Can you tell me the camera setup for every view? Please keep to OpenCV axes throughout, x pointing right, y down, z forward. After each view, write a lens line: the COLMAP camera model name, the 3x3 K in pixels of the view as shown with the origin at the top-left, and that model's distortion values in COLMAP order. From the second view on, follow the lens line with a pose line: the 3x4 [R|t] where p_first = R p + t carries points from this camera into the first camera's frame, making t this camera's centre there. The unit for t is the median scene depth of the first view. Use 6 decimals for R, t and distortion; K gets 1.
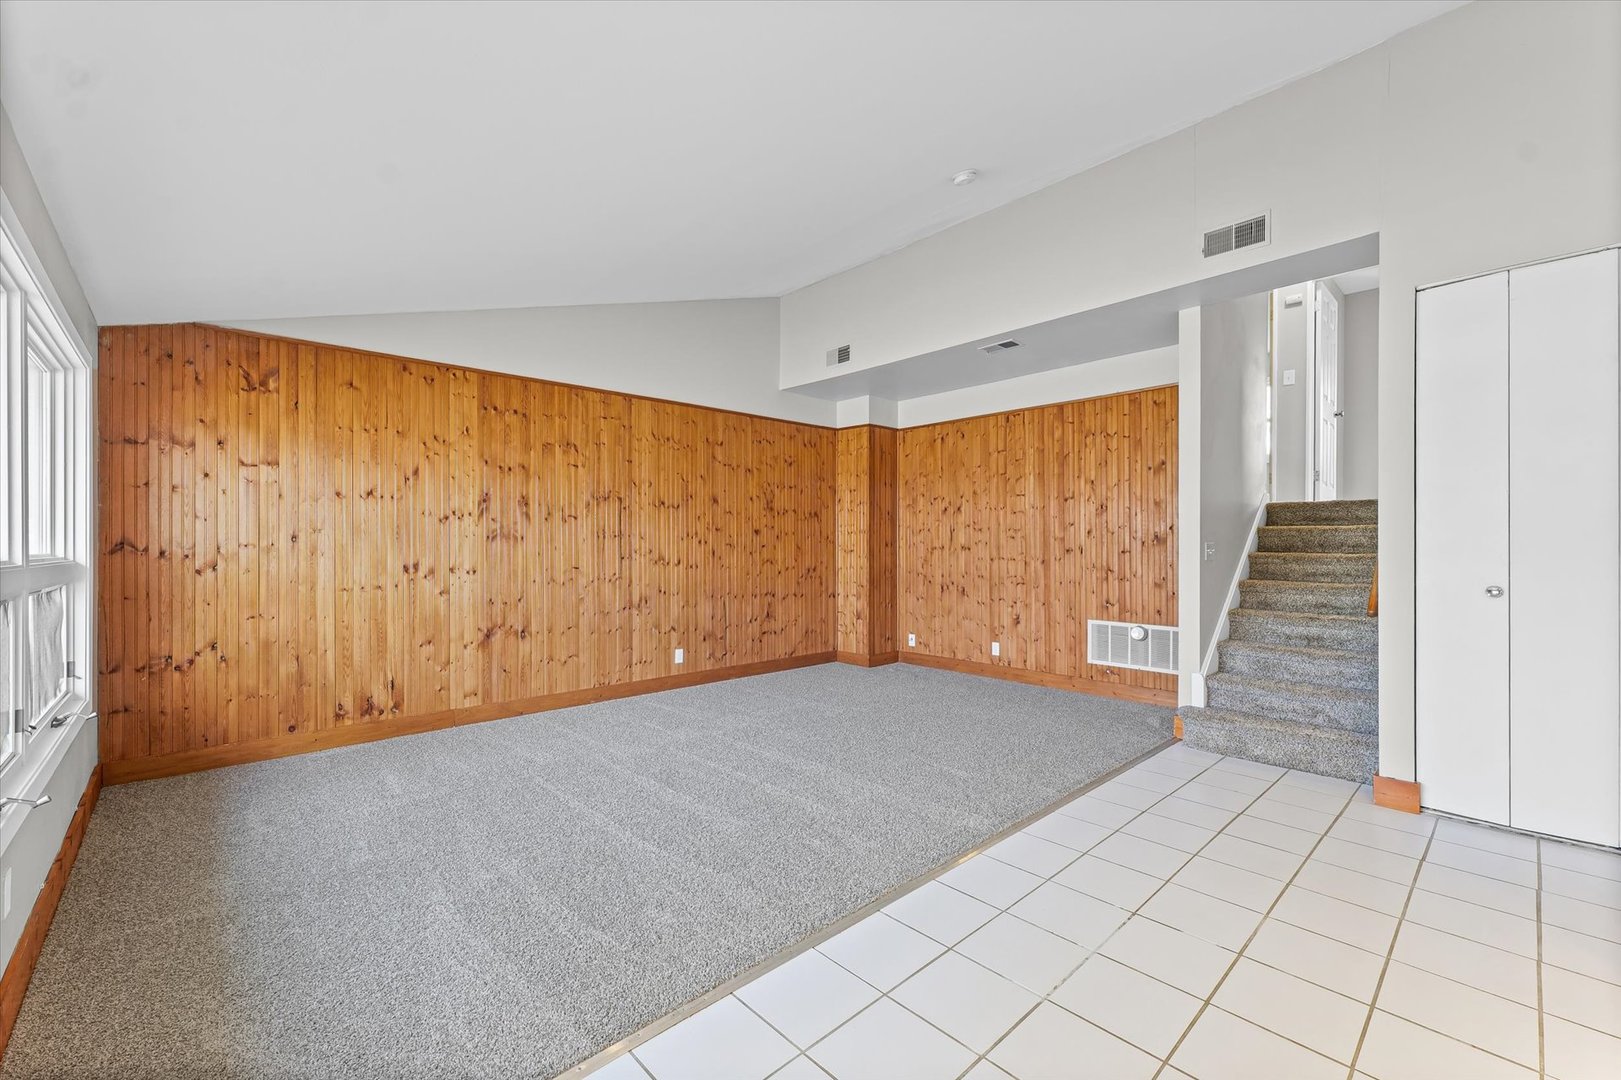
lens RADIAL K [[681.3, 0, 813.4], [0, 681.3, 550.0], [0, 0, 1]] dist [0.001920, -0.000531]
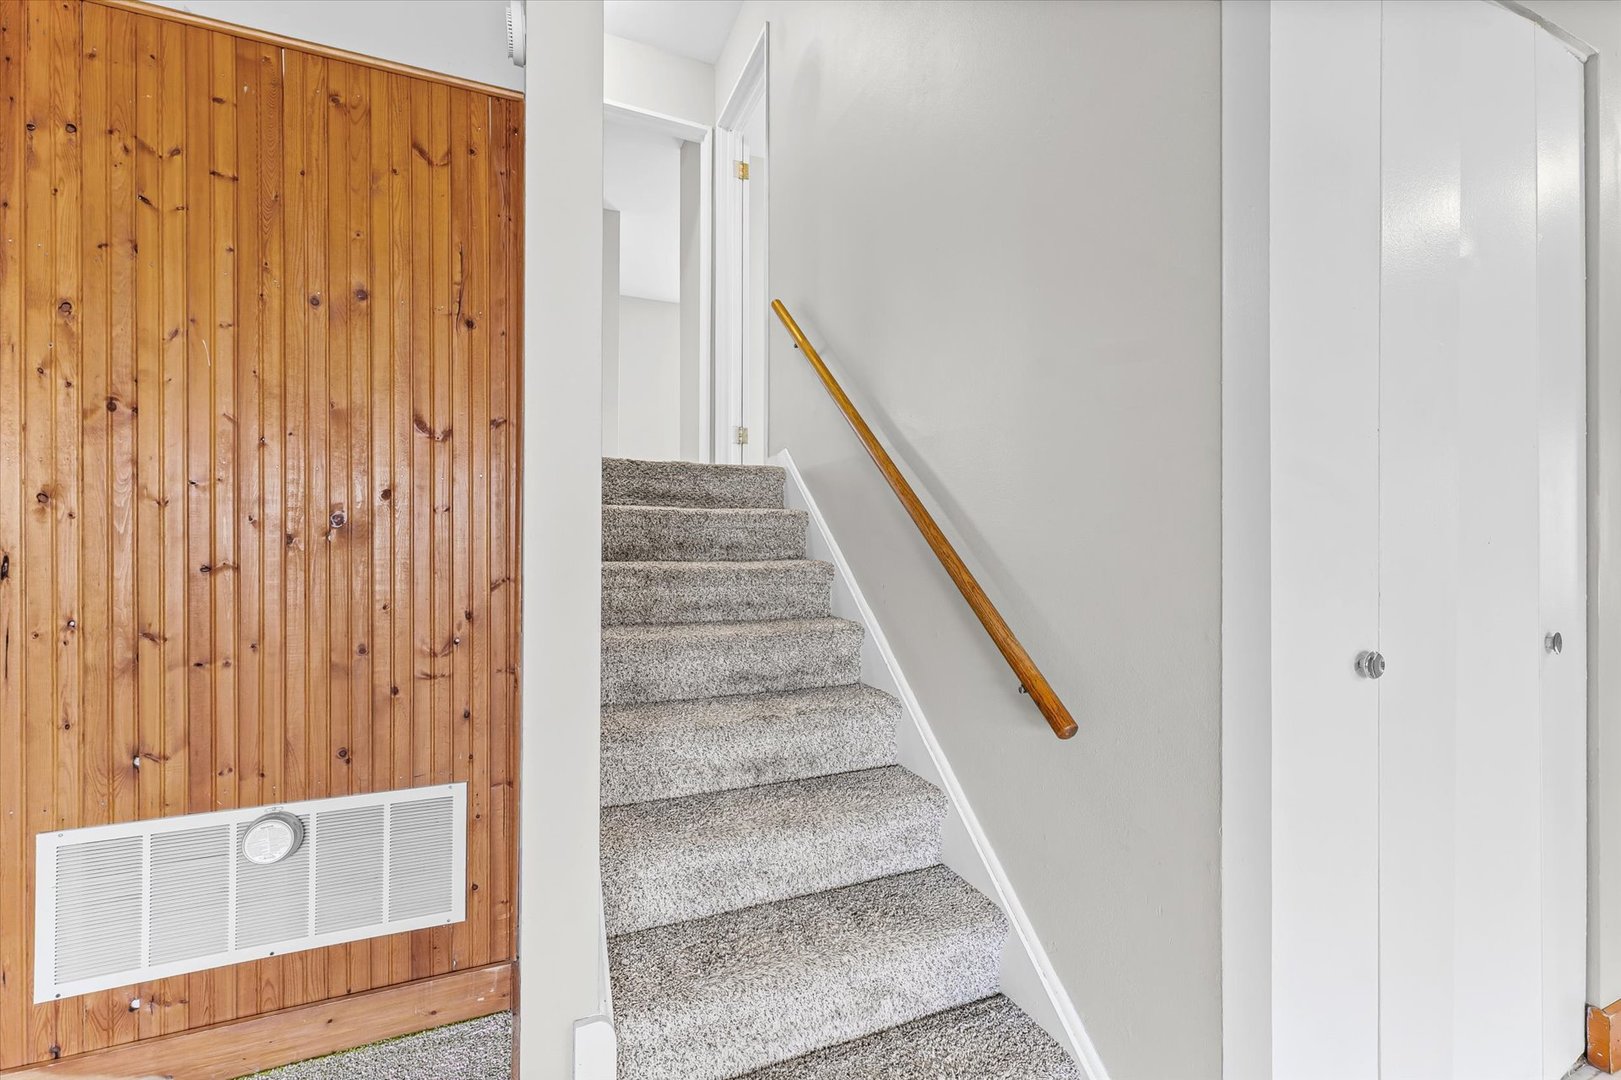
lens RADIAL K [[681.3, 0, 814.3], [0, 681.3, 537.6], [0, 0, 1]] dist [0.001920, -0.000531]
pose [[0.351615, 0.006673, 0.936121, 0.275570], [0.002724, 0.999963, -0.008152, -0.007536], [-0.936141, 0.005416, 0.351584, 0.662028]]
